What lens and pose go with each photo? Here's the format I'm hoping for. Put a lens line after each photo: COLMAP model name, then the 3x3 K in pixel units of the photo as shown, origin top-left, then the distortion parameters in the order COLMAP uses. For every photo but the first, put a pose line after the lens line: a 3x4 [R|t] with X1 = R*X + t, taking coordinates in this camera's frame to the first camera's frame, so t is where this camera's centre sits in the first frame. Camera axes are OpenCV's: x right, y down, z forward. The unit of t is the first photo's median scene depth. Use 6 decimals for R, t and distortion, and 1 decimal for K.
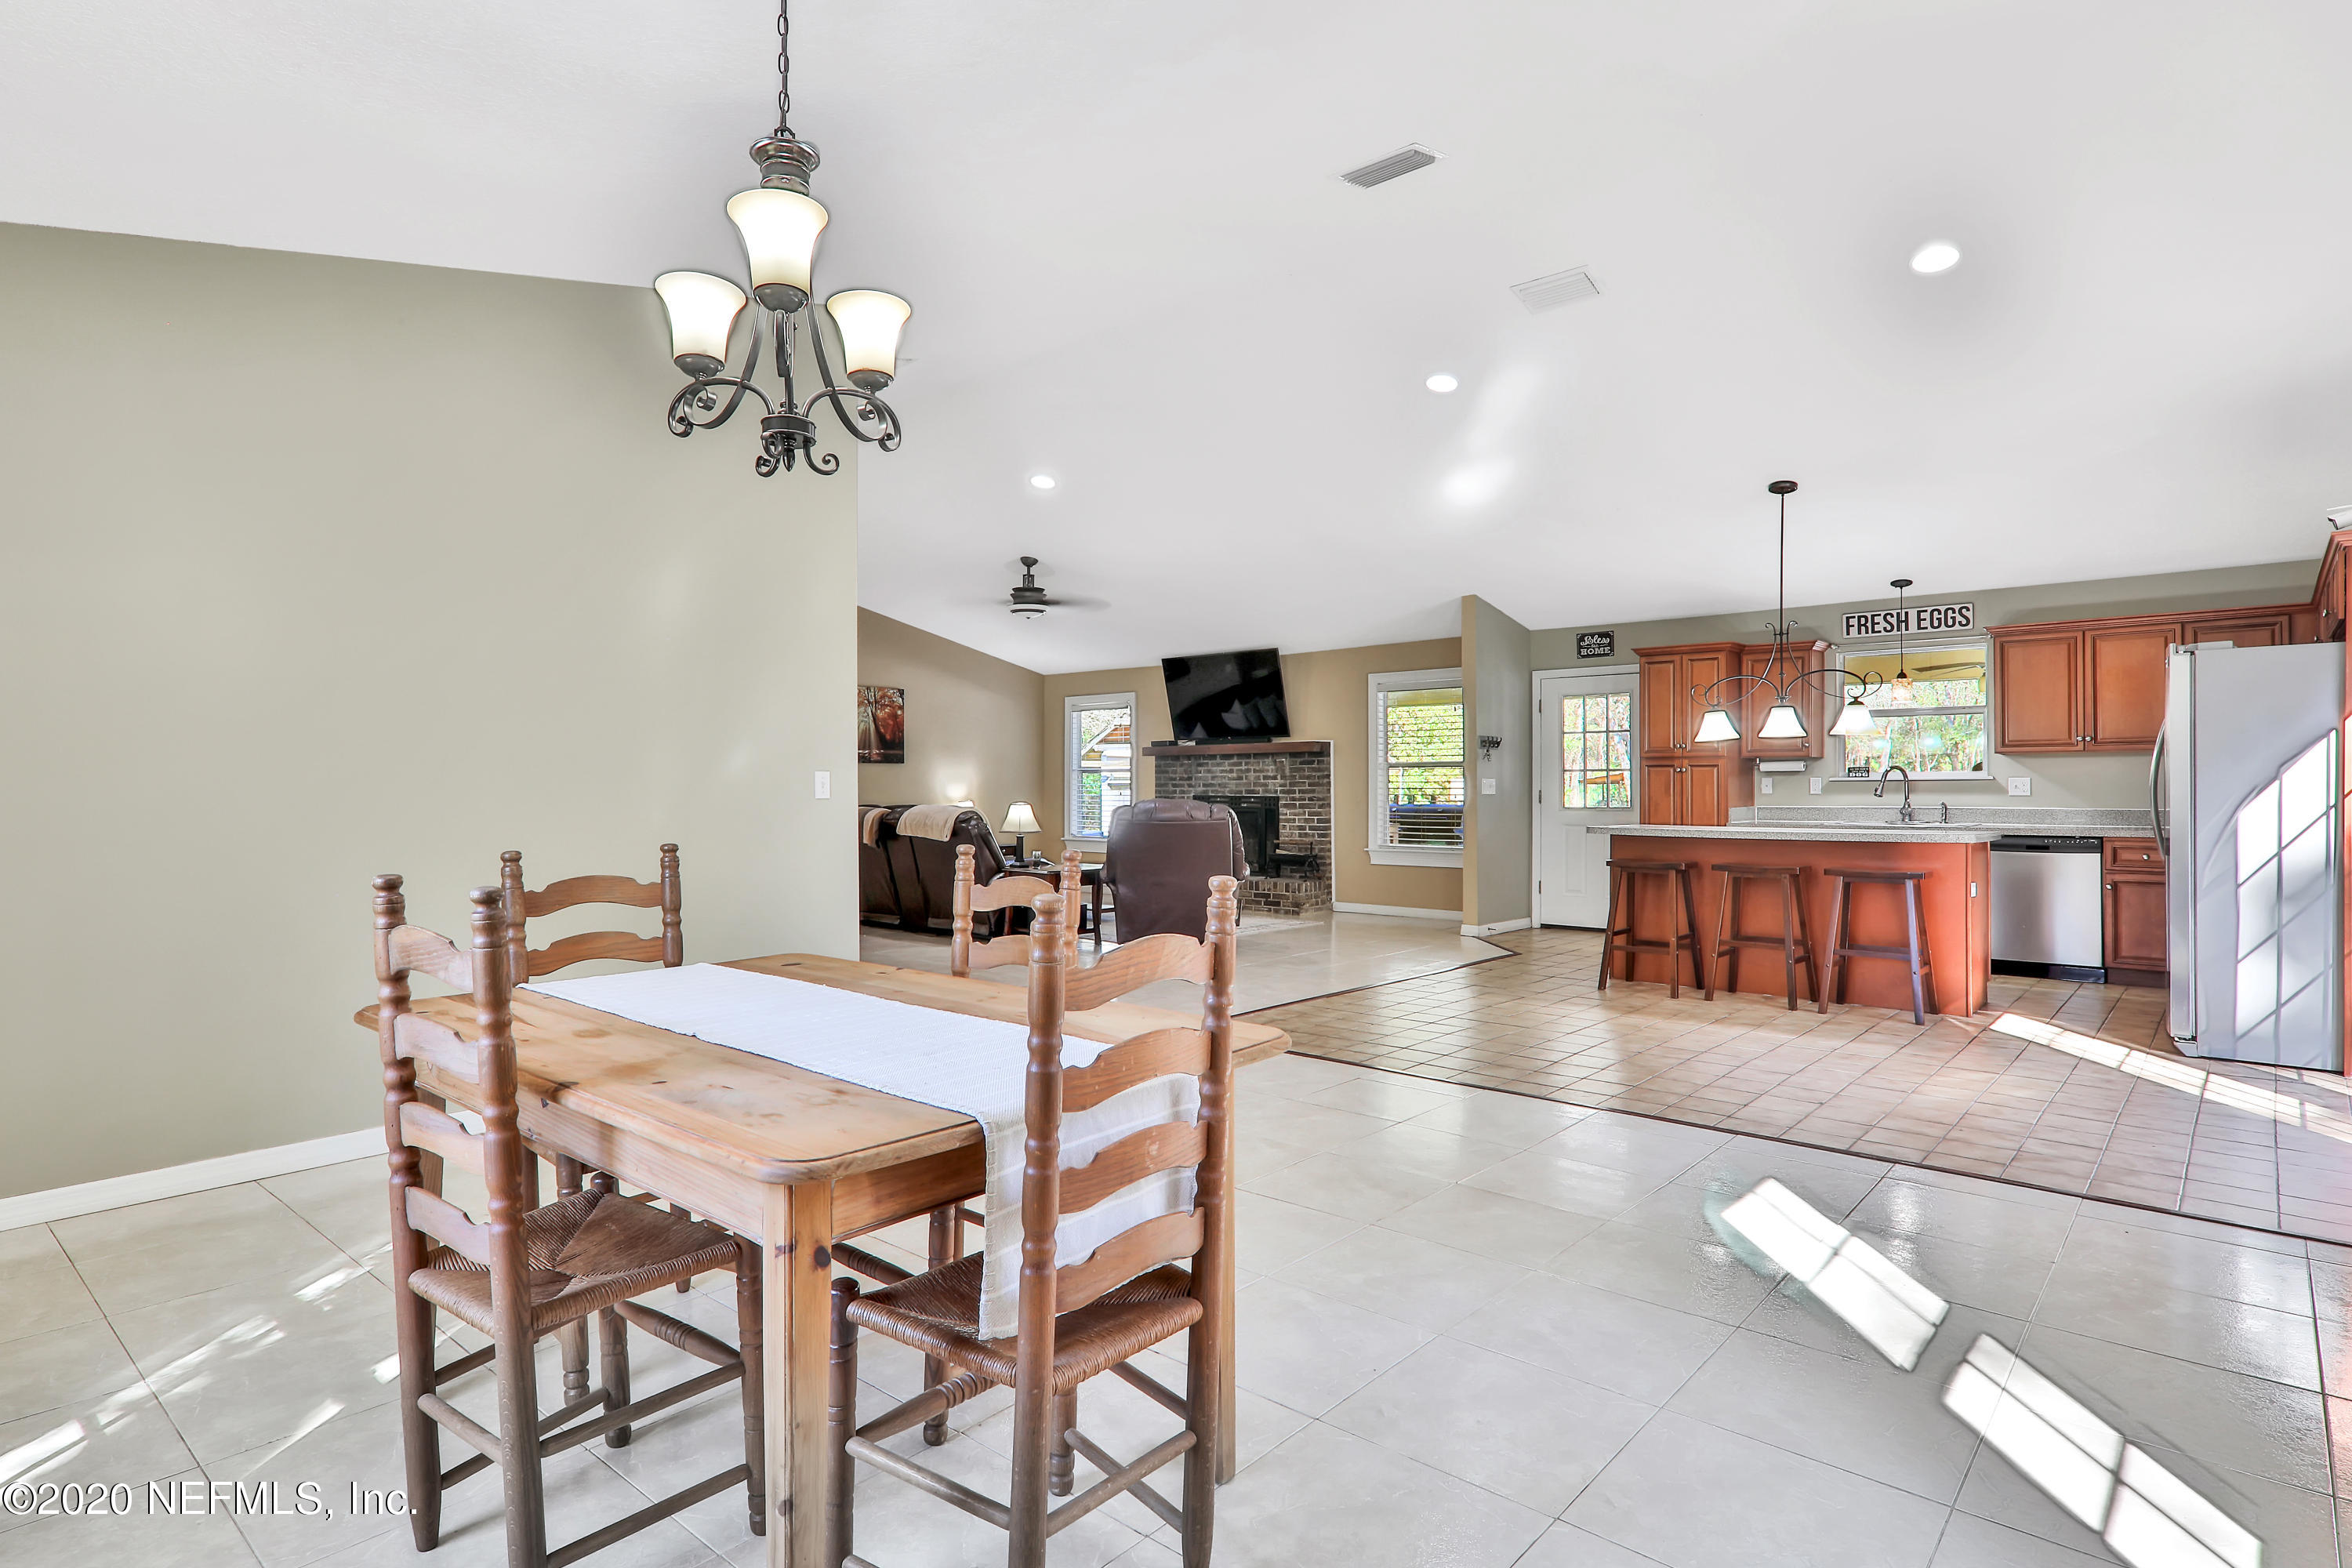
lens RADIAL K [[1206.0, 0, 1180.3], [0, 1206.0, 785.9], [0, 0, 1]] dist [0.015507, -0.001932]
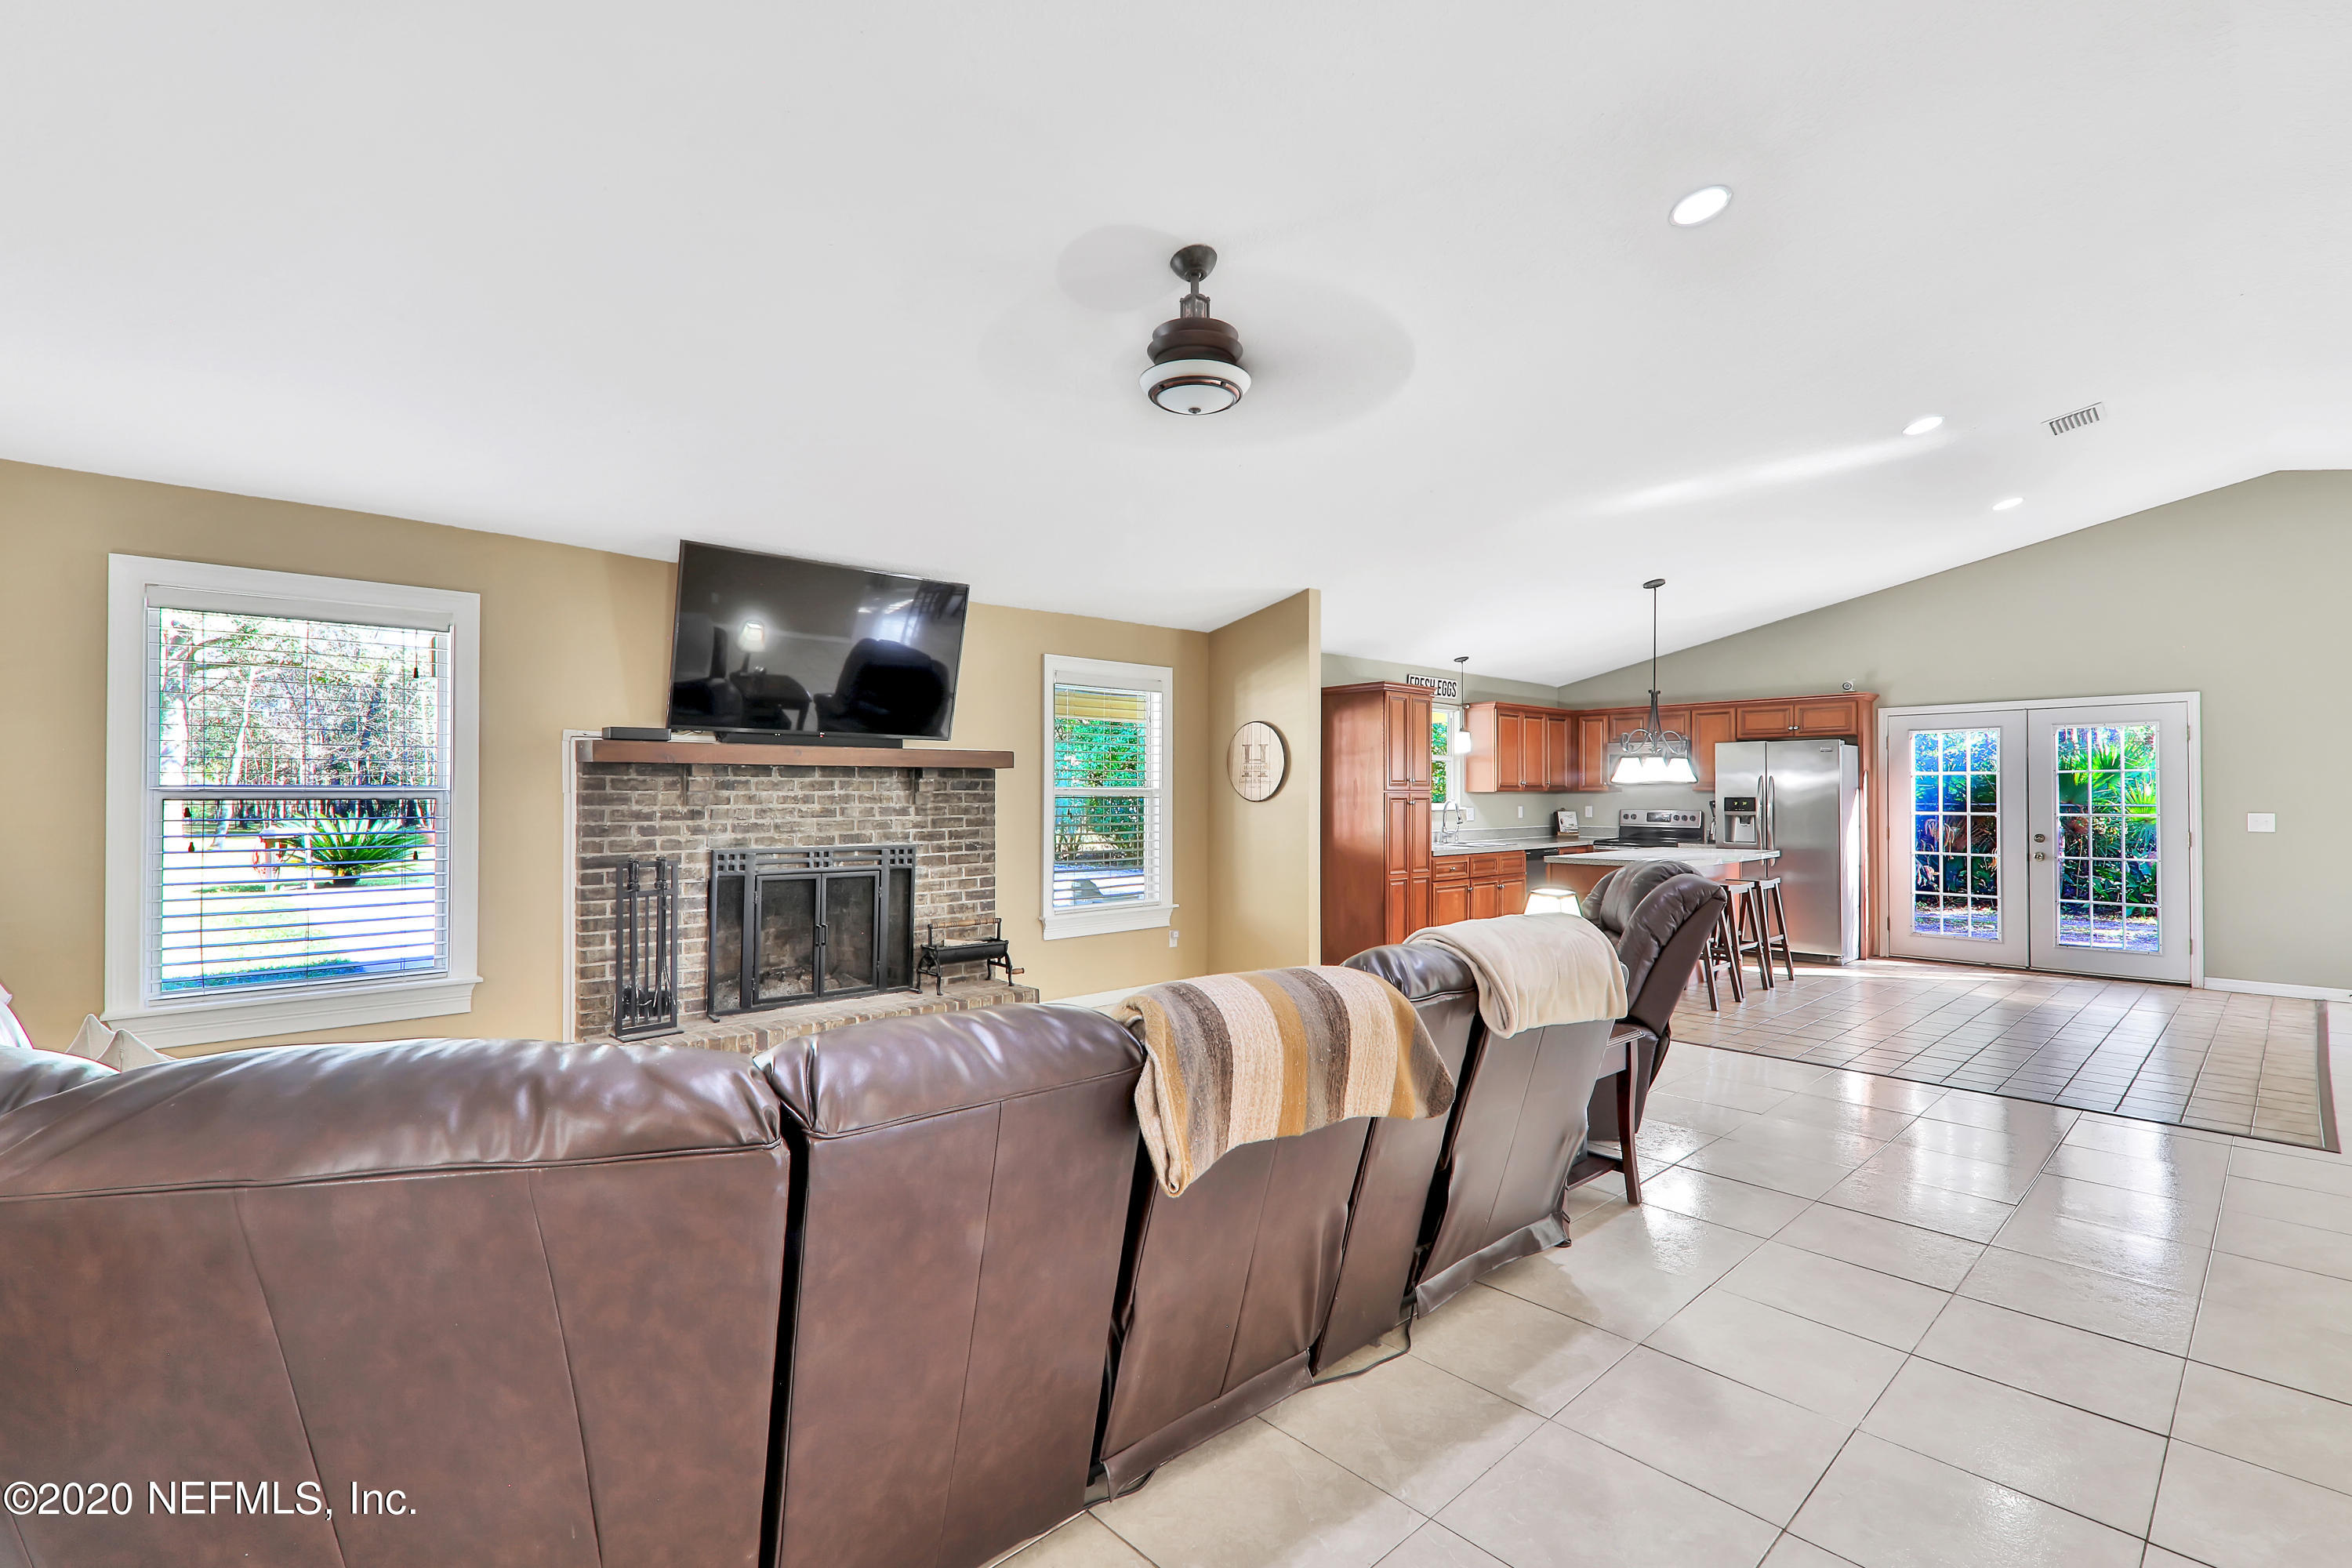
lens RADIAL K [[1071.6, 0, 1171.7], [0, 1071.6, 787.9], [0, 0, 1]] dist [0.010645, -0.000611]
pose [[0.106902, 0.007120, 0.994244, -0.411395], [-0.002310, 0.999973, -0.006913, -0.015202], [-0.994267, -0.001558, 0.106915, 0.845691]]
